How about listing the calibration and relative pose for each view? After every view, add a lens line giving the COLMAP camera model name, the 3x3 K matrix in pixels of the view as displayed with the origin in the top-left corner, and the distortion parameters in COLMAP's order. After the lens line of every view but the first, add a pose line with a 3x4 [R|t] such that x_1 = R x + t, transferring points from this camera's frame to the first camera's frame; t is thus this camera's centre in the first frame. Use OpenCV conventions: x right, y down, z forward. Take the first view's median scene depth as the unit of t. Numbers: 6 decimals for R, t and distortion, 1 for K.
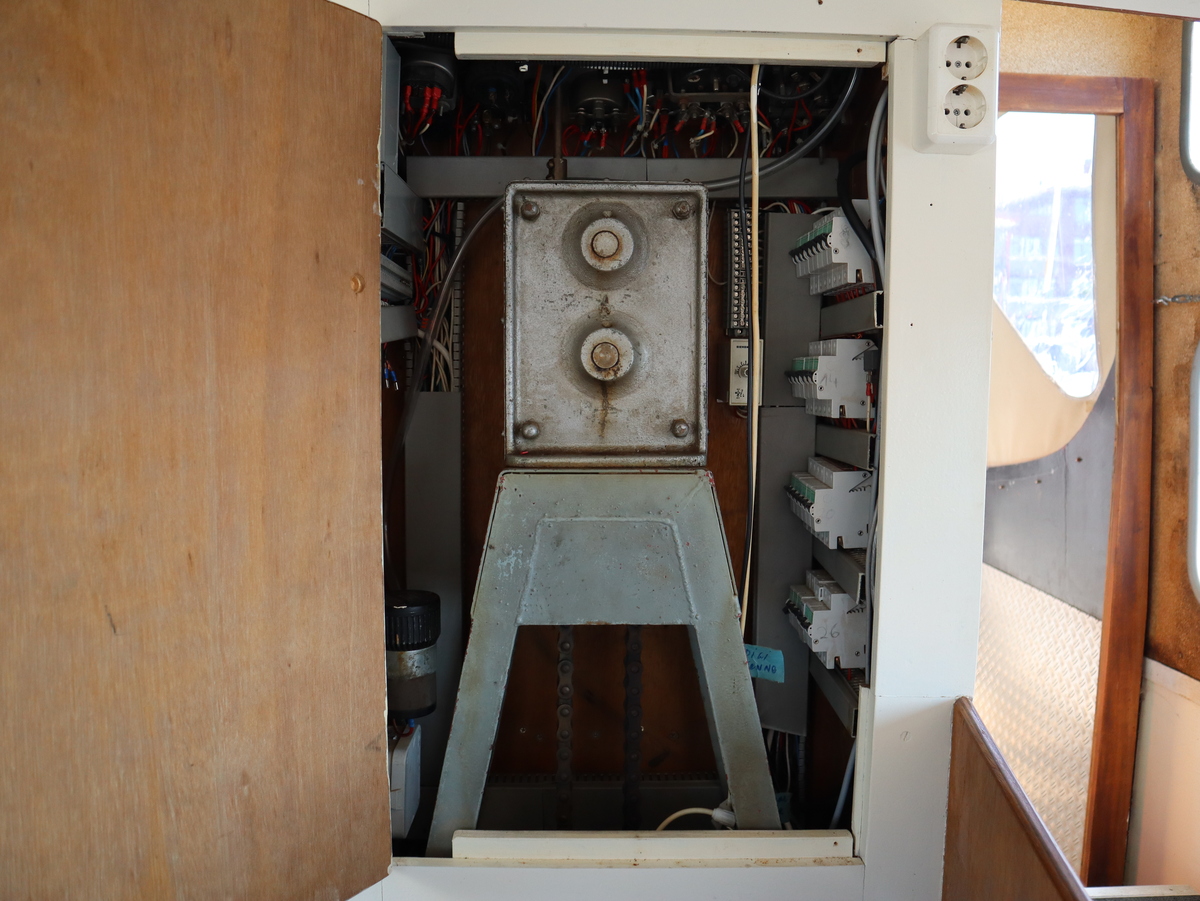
lens RADIAL K [[942.2, 0, 600.0], [0, 942.2, 454.7], [0, 0, 1]] dist [-0.123254, 0.087717]
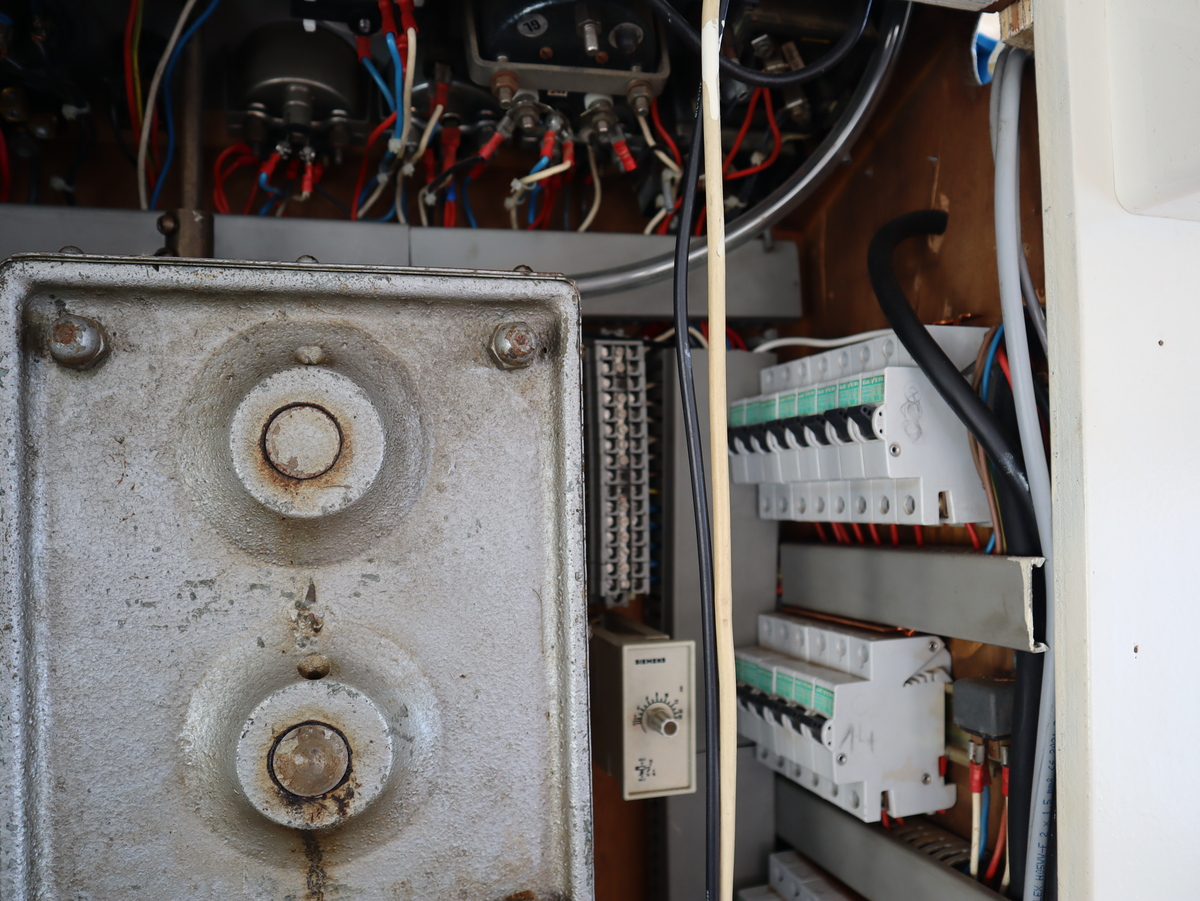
lens RADIAL K [[942.2, 0, 600.0], [0, 942.2, 454.7], [0, 0, 1]] dist [-0.123254, 0.087717]
pose [[0.963222, -0.013555, 0.268366, 0.018672], [0.045727, 0.992428, -0.113995, -0.171861], [-0.264788, 0.122074, 0.956548, 0.627595]]
